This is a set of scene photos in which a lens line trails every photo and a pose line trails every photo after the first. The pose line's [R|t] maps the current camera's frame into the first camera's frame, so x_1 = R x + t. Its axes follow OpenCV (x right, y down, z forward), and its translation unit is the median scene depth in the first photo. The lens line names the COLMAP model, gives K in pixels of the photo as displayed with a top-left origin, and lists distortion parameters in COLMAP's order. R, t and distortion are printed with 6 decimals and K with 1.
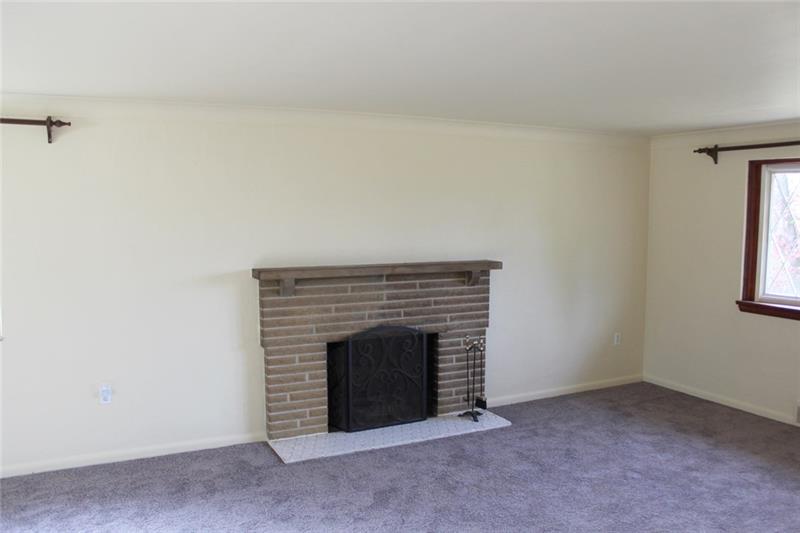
lens RADIAL K [[675.4, 0, 400.0], [0, 675.4, 266.5], [0, 0, 1]] dist [-0.146878, 0.116259]
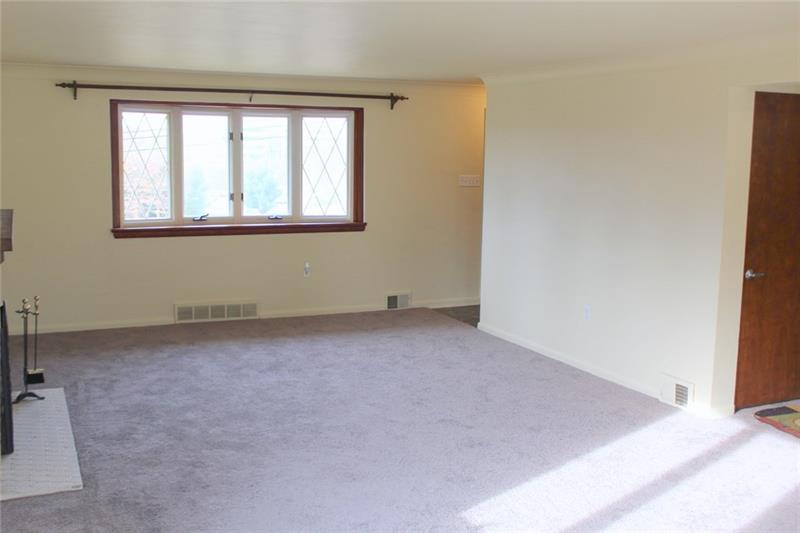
lens RADIAL K [[863.4, 0, 400.0], [0, 863.4, 266.5], [0, 0, 1]] dist [-0.085836, 0.034306]
pose [[0.008200, -0.135594, 0.990731, -0.906769], [0.078666, 0.987781, 0.134539, -0.040182], [-0.996867, 0.076833, 0.018767, 0.514755]]
